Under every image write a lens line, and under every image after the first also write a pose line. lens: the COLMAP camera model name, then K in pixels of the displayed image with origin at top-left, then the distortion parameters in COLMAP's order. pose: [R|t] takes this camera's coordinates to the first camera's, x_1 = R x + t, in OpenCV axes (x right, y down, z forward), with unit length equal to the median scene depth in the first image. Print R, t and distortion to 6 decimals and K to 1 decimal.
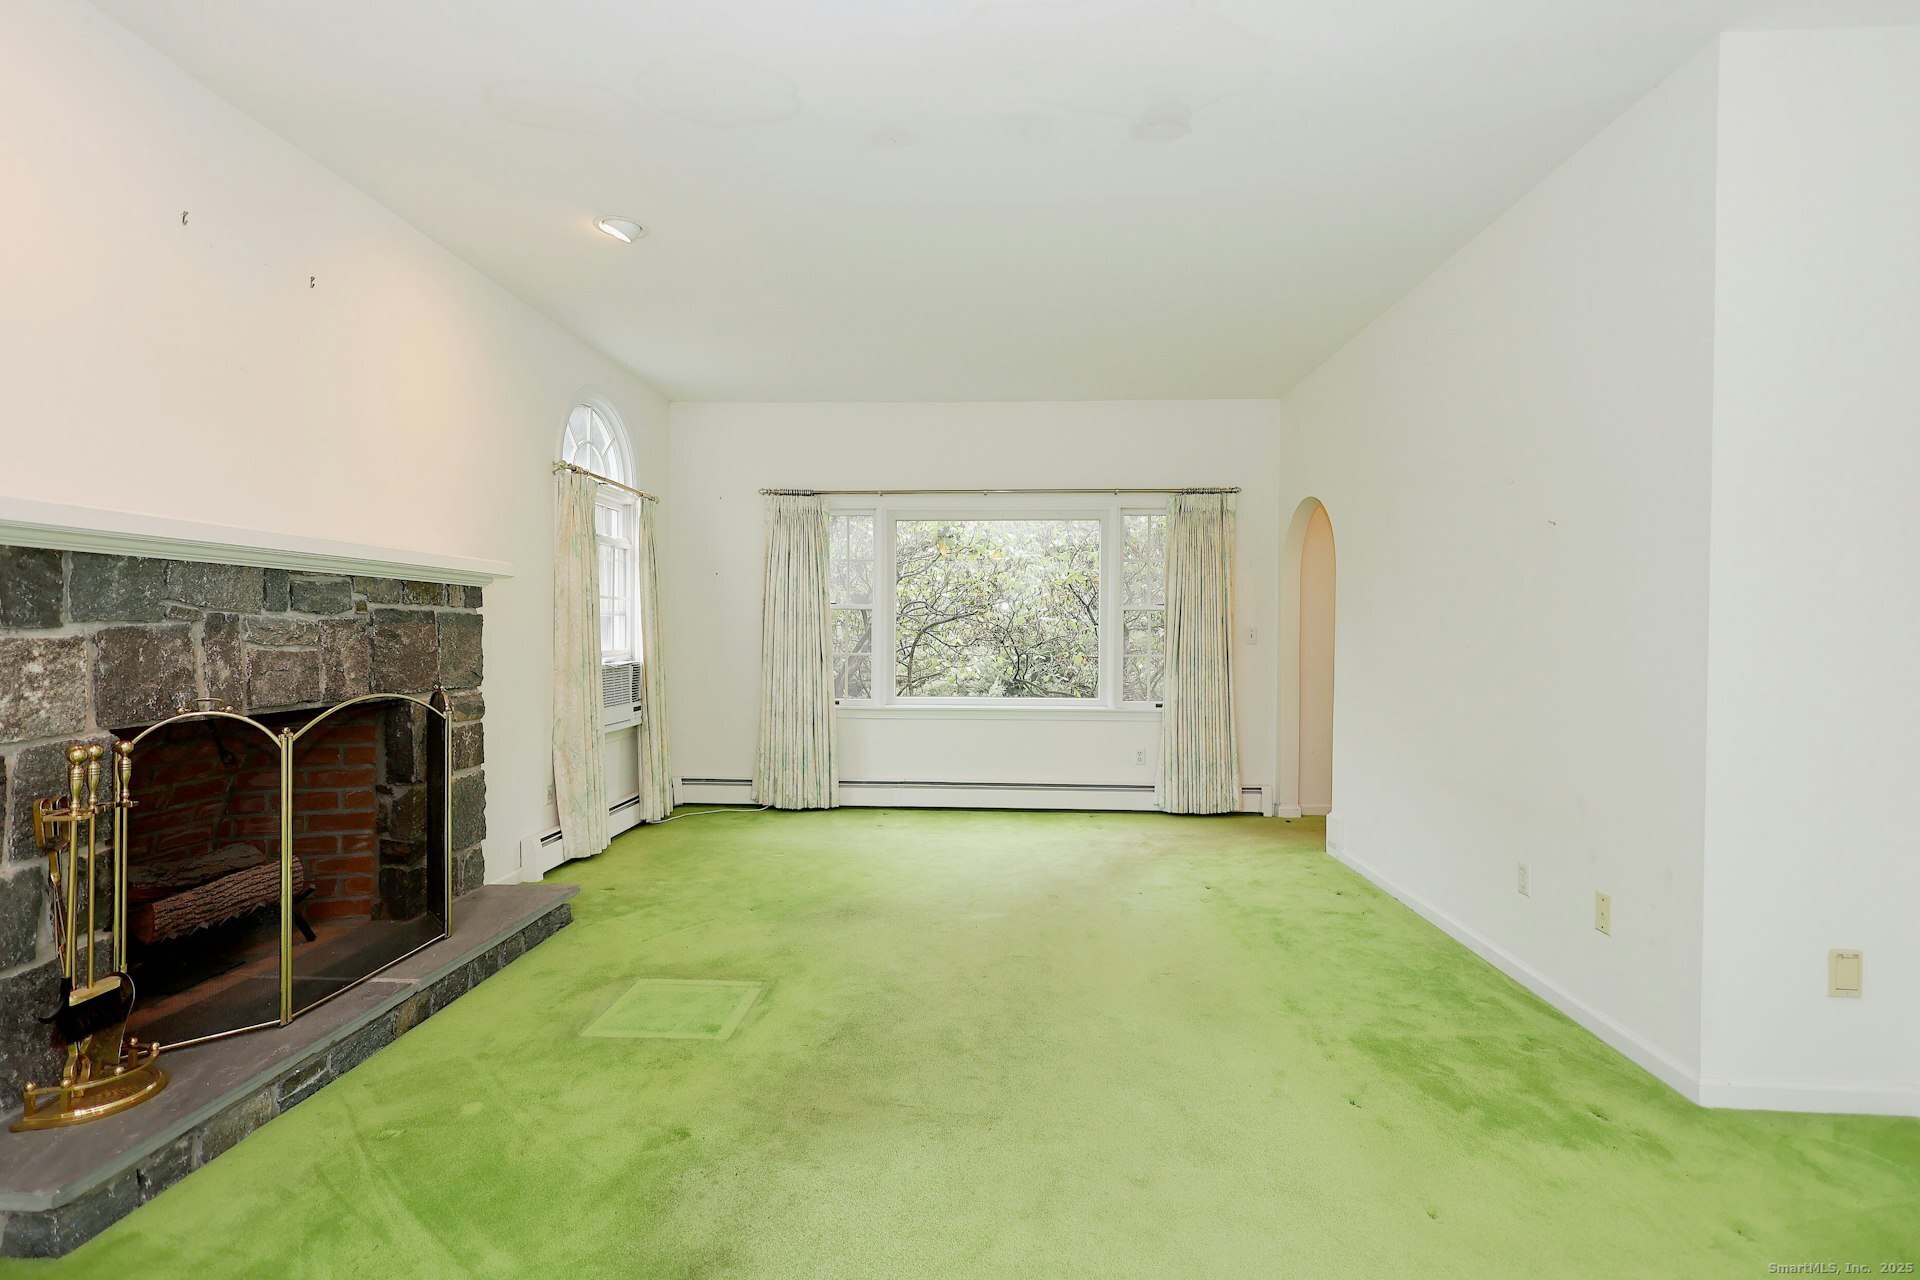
lens RADIAL K [[893.6, 0, 960.9], [0, 893.6, 634.6], [0, 0, 1]] dist [0.001975, 0.000030]
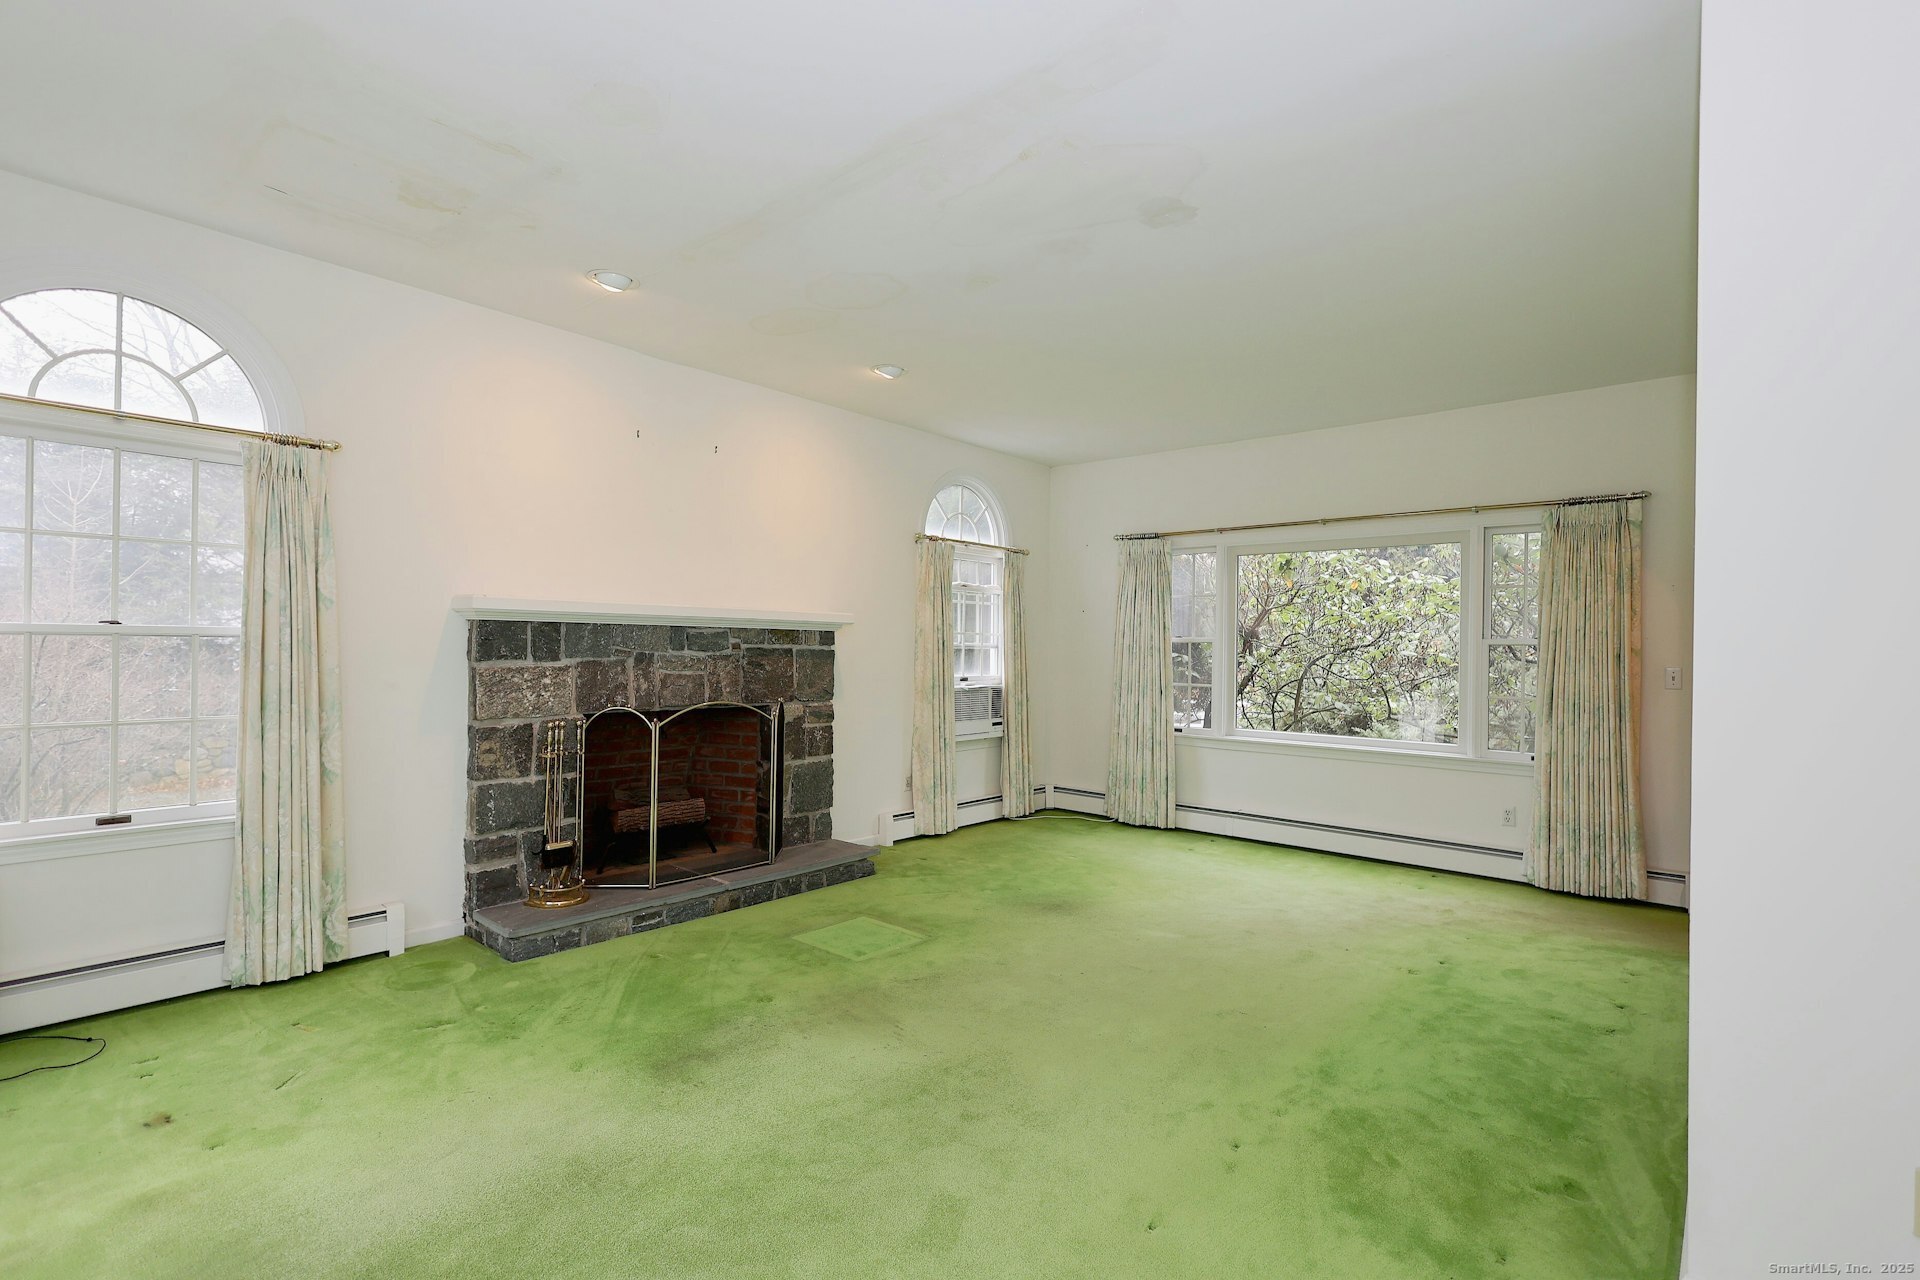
lens RADIAL K [[901.4, 0, 960.0], [0, 901.4, 640.0], [0, 0, 1]] dist [-0.000365, 0.000012]
pose [[0.781078, 0.001988, -0.624430, 0.604398], [-0.013148, 0.999826, -0.013263, -0.025235], [0.624294, 0.018570, 0.780968, -0.005633]]
